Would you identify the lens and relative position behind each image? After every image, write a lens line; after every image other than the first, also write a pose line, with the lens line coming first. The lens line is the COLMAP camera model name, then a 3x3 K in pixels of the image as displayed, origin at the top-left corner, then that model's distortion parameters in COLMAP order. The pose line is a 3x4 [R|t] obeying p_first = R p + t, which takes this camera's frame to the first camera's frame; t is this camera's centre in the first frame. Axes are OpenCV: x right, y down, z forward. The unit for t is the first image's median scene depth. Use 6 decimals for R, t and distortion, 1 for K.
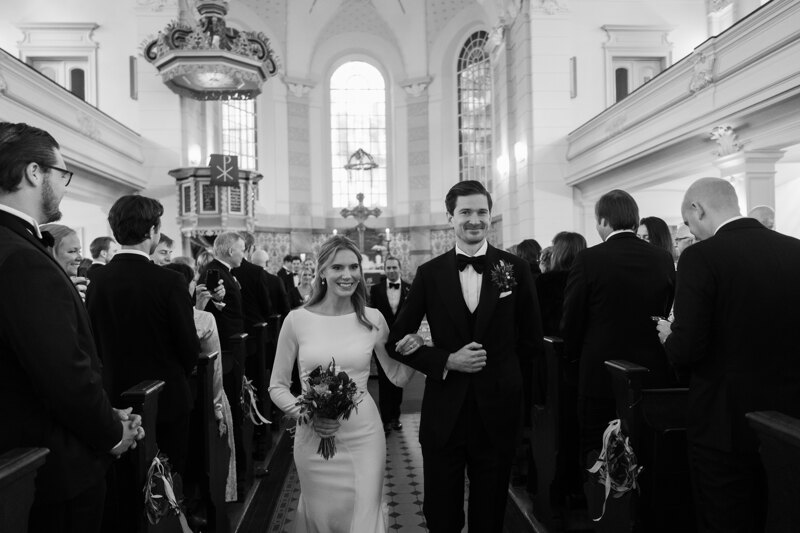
lens RADIAL K [[612.4, 0, 388.6], [0, 612.4, 283.4], [0, 0, 1]] dist [0.006687, 0.000811]
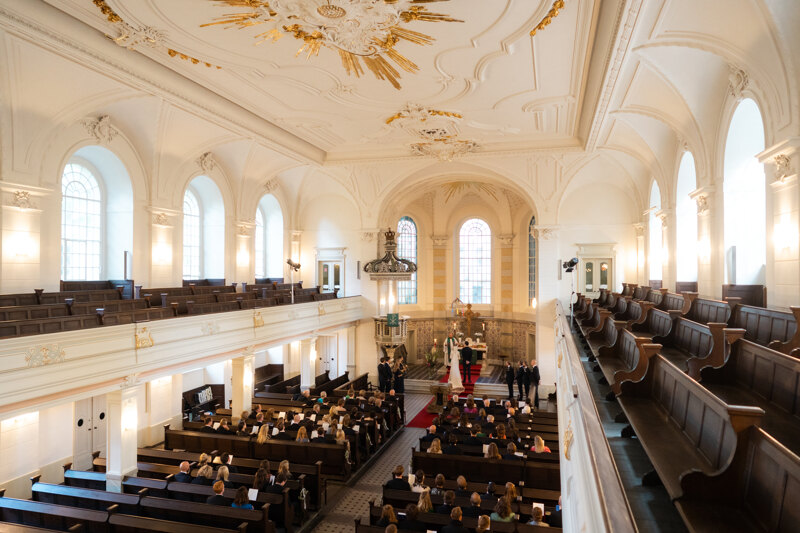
lens RADIAL K [[577.4, 0, 368.8], [0, 577.4, 269.0], [0, 0, 1]] dist [0.005545, 0.001735]
pose [[0.939617, 0.014968, -0.341901, 0.247784], [-0.023866, 0.999477, -0.021833, -0.194467], [0.341395, 0.028675, 0.939482, -0.699905]]
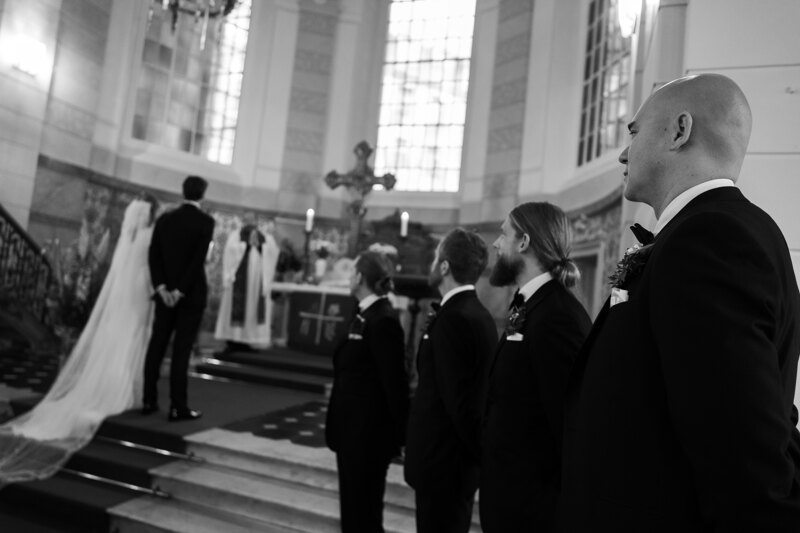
lens RADIAL K [[577.4, 0, 368.8], [0, 577.4, 269.0], [0, 0, 1]] dist [0.005545, 0.001735]
pose [[0.911741, 0.087363, -0.401367, 0.155329], [-0.125297, 0.989703, -0.069201, -0.006877], [0.391189, 0.113384, 0.913299, 0.526733]]
